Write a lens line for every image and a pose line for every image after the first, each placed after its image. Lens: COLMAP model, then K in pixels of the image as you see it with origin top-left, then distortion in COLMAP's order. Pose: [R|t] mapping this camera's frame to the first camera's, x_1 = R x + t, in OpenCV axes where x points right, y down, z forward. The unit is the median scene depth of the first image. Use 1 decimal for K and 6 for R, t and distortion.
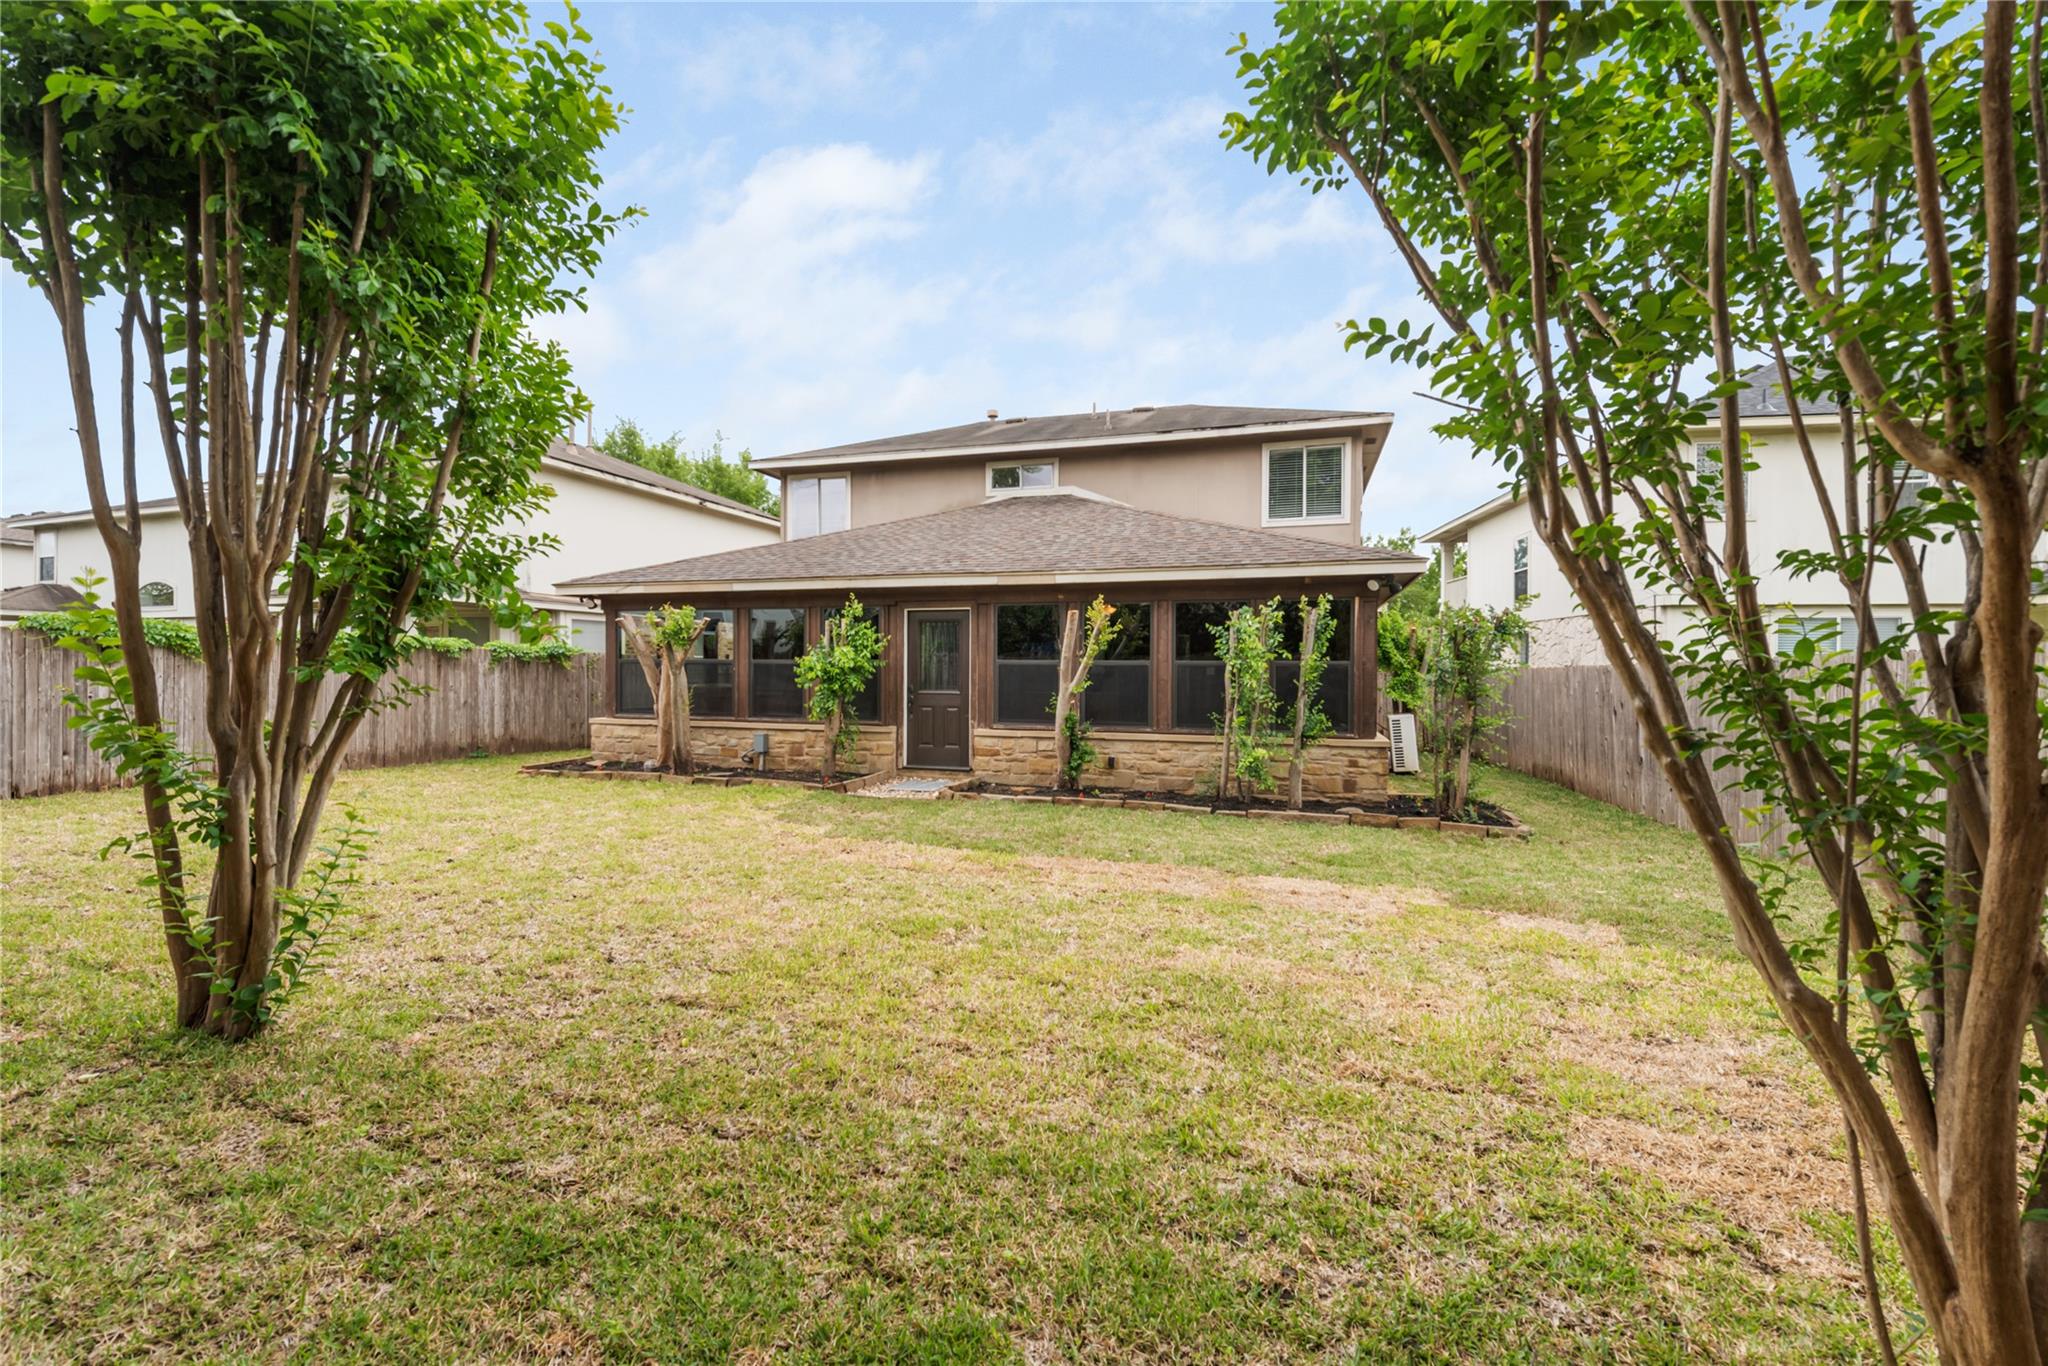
lens RADIAL K [[846.9, 0, 1027.0], [0, 846.9, 664.1], [0, 0, 1]] dist [0.013785, -0.000238]
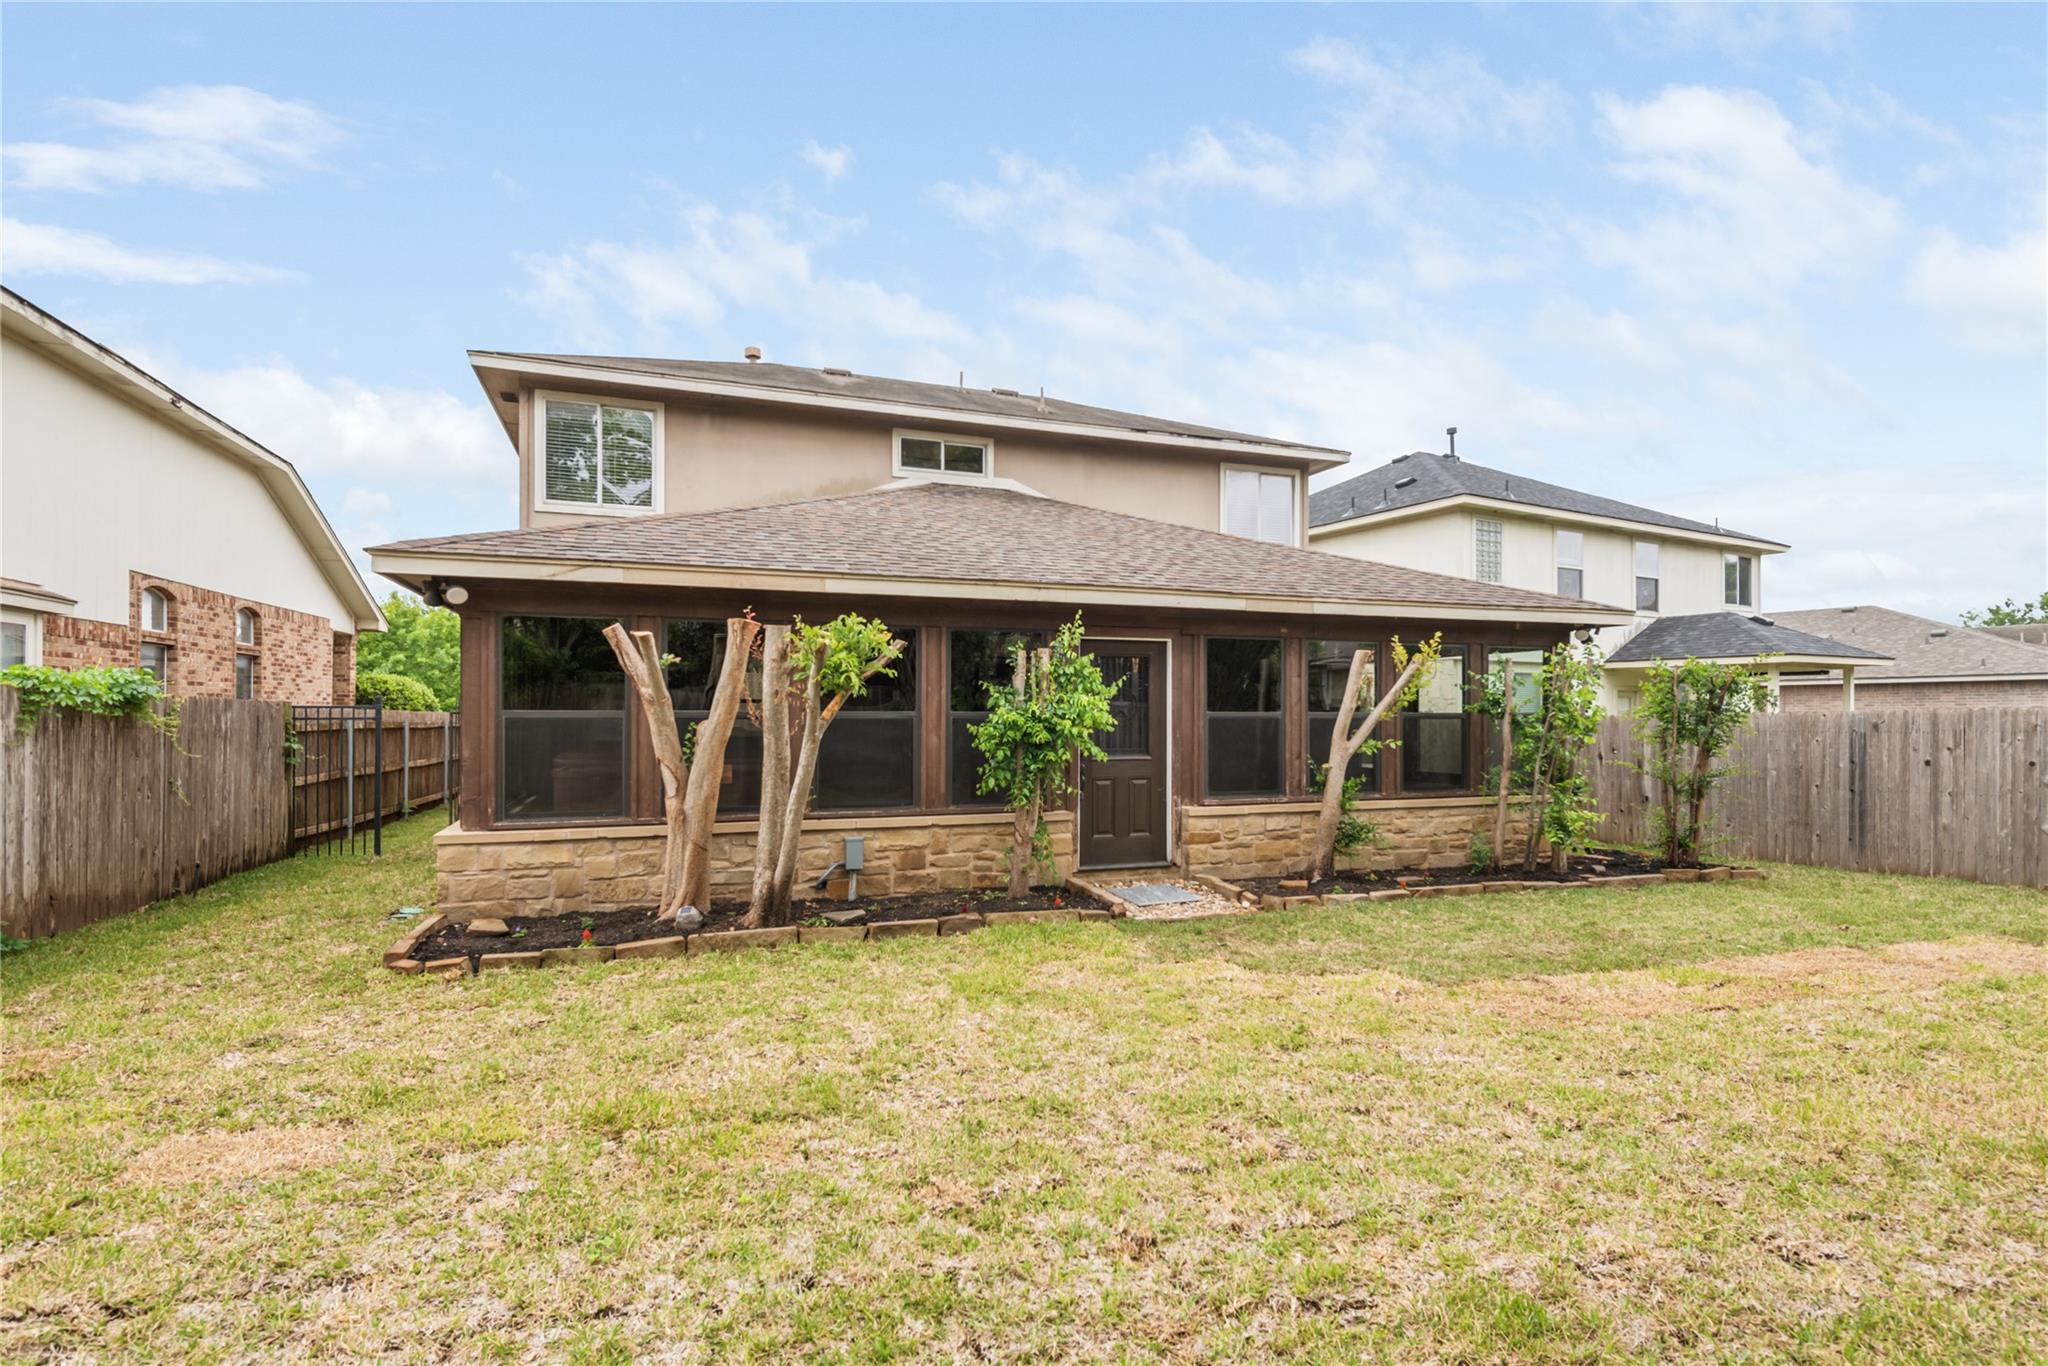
lens RADIAL K [[1017.5, 0, 1024.0], [0, 1017.5, 683.0], [0, 0, 1]] dist [0.028631, 0.000018]
pose [[0.799723, 0.011963, 0.600249, -0.686114], [0.002025, 0.999742, -0.022622, -0.009678], [-0.600365, 0.019307, 0.799493, 0.382431]]
